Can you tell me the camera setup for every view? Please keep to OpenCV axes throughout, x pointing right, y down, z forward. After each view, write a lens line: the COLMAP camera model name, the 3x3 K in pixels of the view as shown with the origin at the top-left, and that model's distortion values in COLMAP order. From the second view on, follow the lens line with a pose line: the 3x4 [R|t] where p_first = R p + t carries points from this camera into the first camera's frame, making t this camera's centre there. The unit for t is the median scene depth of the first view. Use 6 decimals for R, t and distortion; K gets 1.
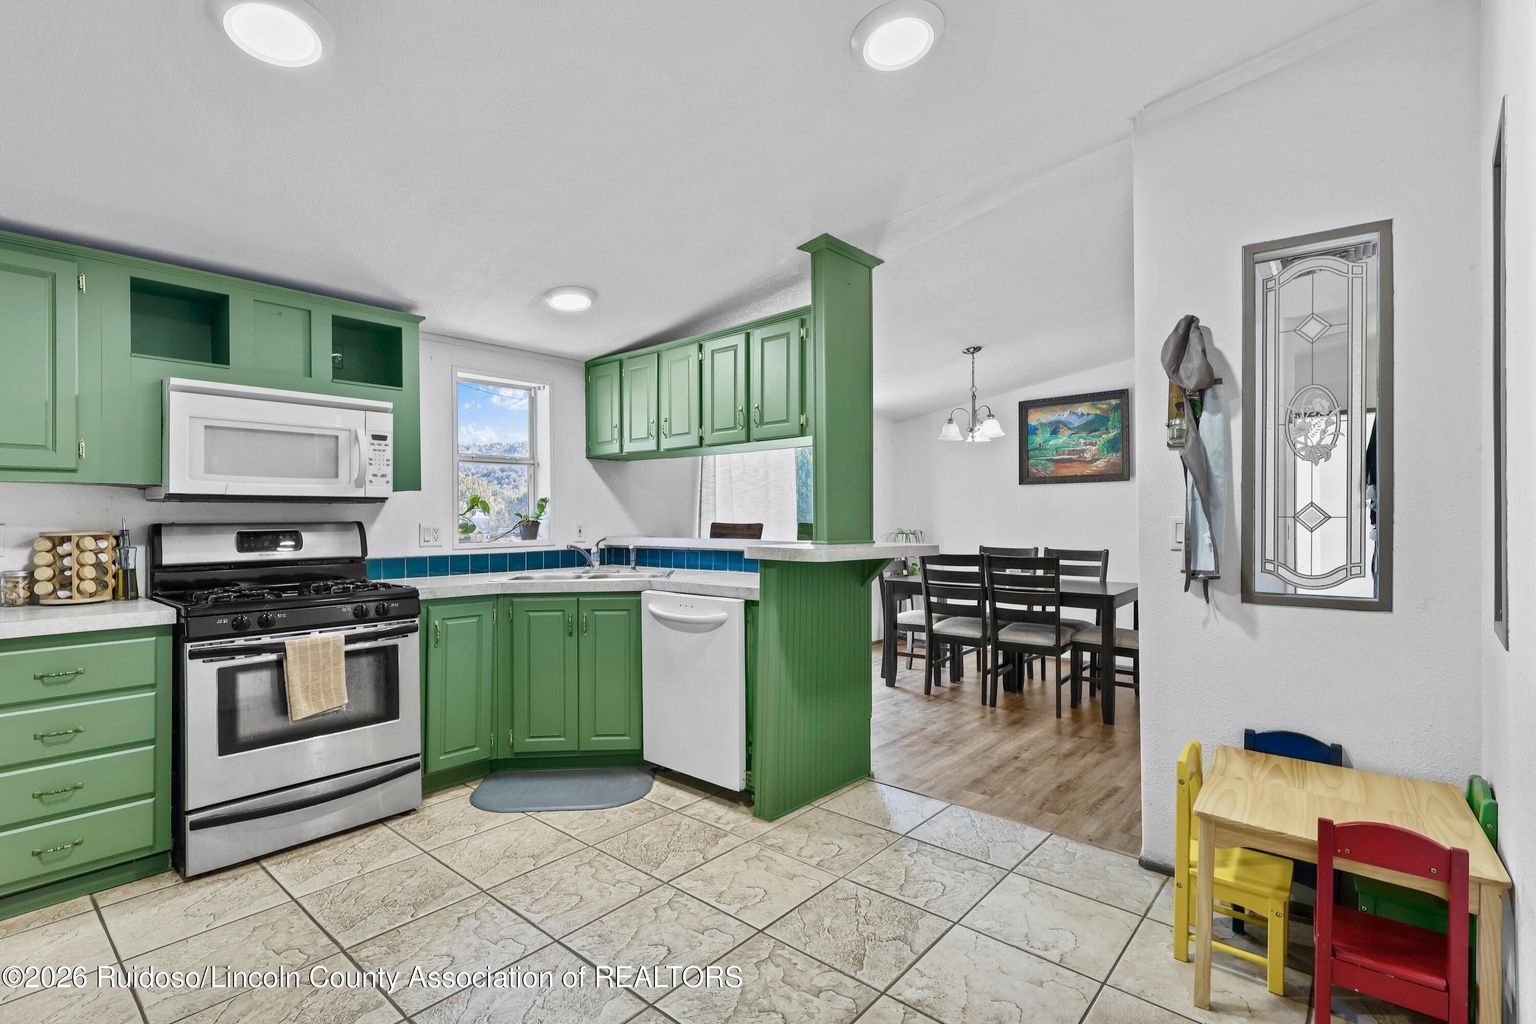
lens RADIAL K [[721.6, 0, 767.4], [0, 721.6, 525.0], [0, 0, 1]] dist [0.004848, -0.001043]
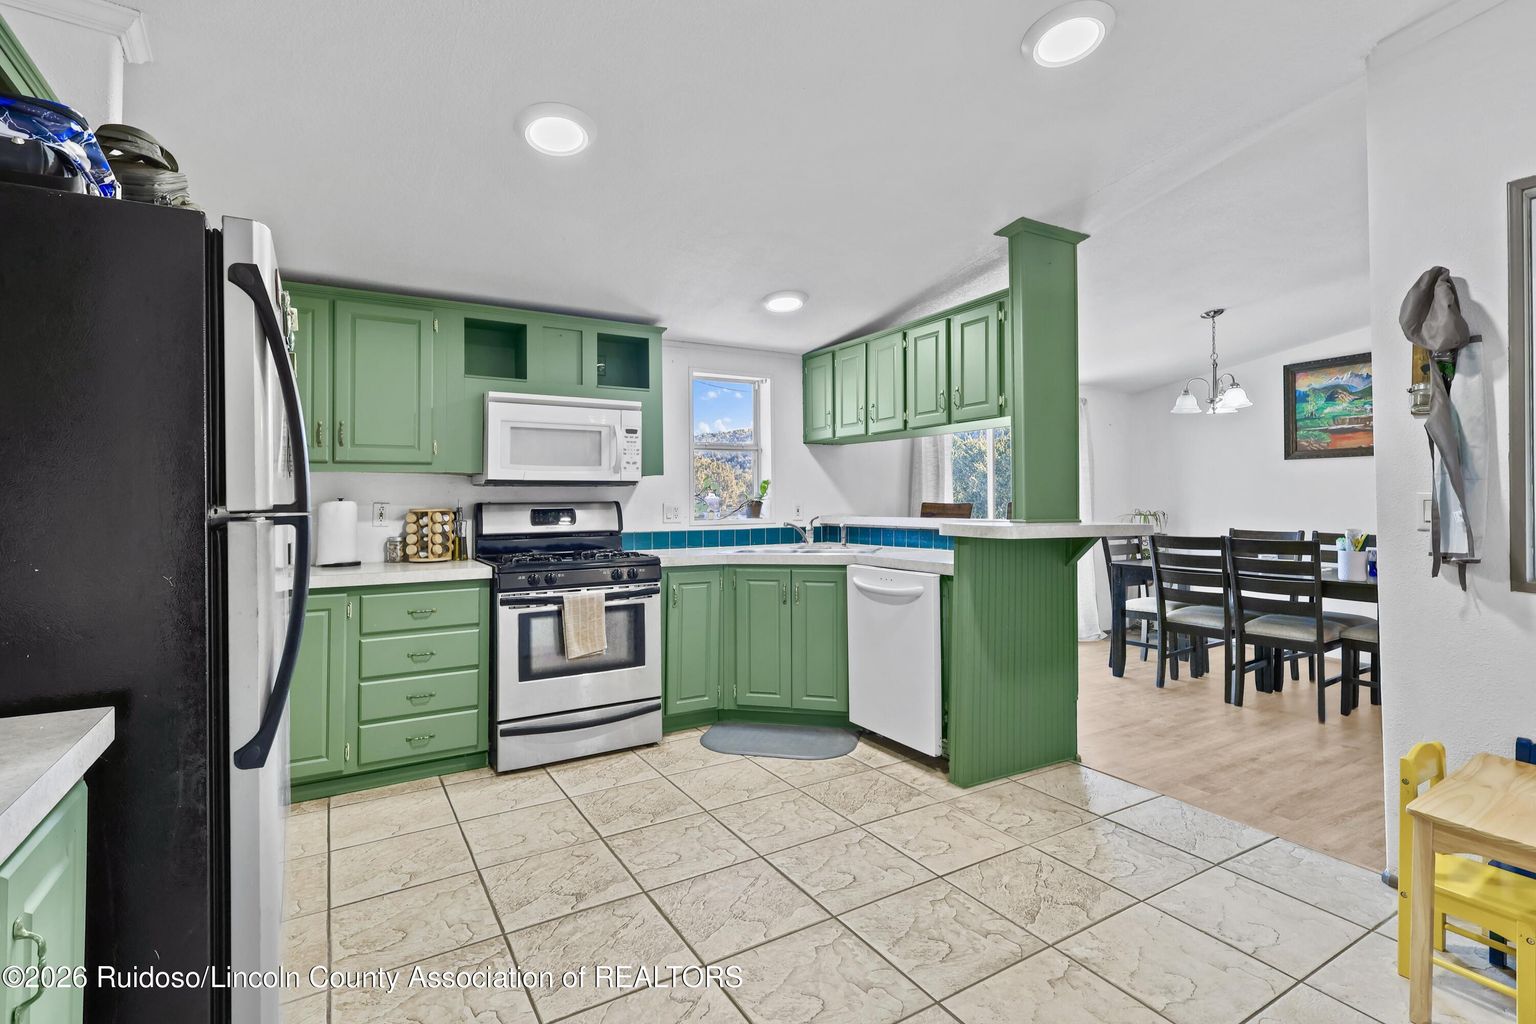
lens RADIAL K [[721.6, 0, 766.9], [0, 721.6, 502.0], [0, 0, 1]] dist [0.004848, -0.001043]
pose [[0.950388, -0.001446, -0.311065, 0.059660], [-0.000759, 0.999975, -0.006966, 0.005524], [0.311067, 0.006856, 0.950363, -0.083336]]
